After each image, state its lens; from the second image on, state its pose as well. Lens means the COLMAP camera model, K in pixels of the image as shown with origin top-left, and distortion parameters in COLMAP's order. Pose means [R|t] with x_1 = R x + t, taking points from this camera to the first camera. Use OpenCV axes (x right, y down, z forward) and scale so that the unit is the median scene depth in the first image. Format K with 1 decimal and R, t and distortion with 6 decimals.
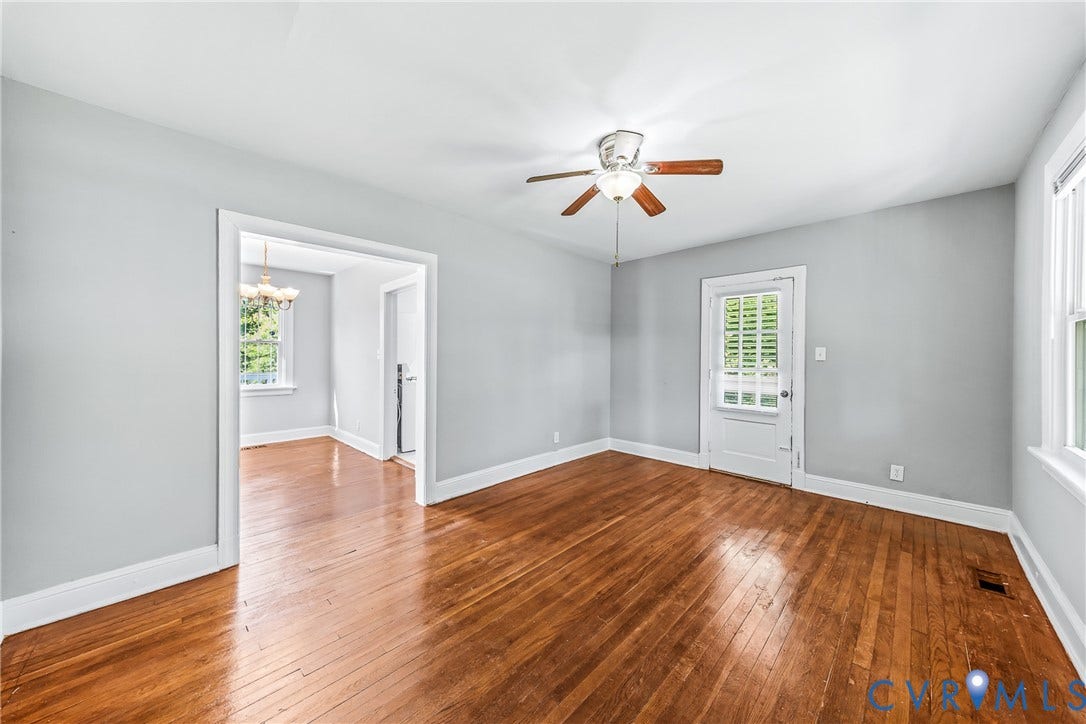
lens RADIAL K [[376.0, 0, 541.9], [0, 376.0, 352.5], [0, 0, 1]] dist [0.000222, -0.000019]
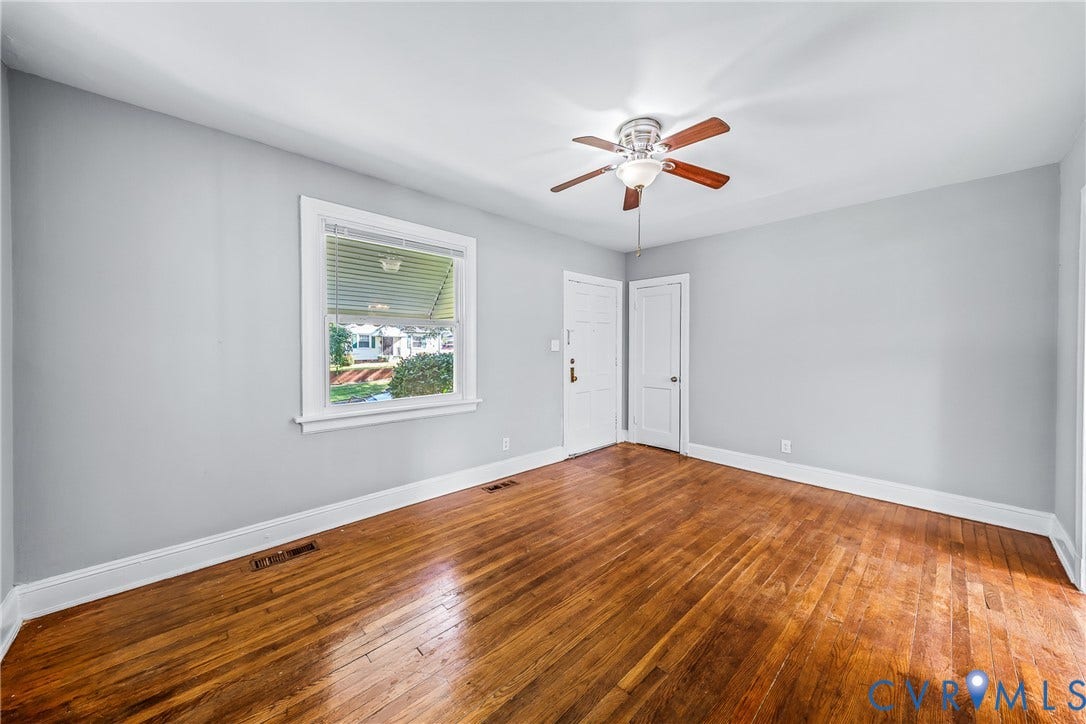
lens RADIAL K [[376.0, 0, 541.9], [0, 376.0, 352.5], [0, 0, 1]] dist [0.000222, -0.000019]
pose [[-0.998954, -0.005222, 0.045418, 0.390087], [-0.004652, 0.999909, 0.012632, 0.010819], [-0.045480, 0.012407, -0.998888, 1.913958]]
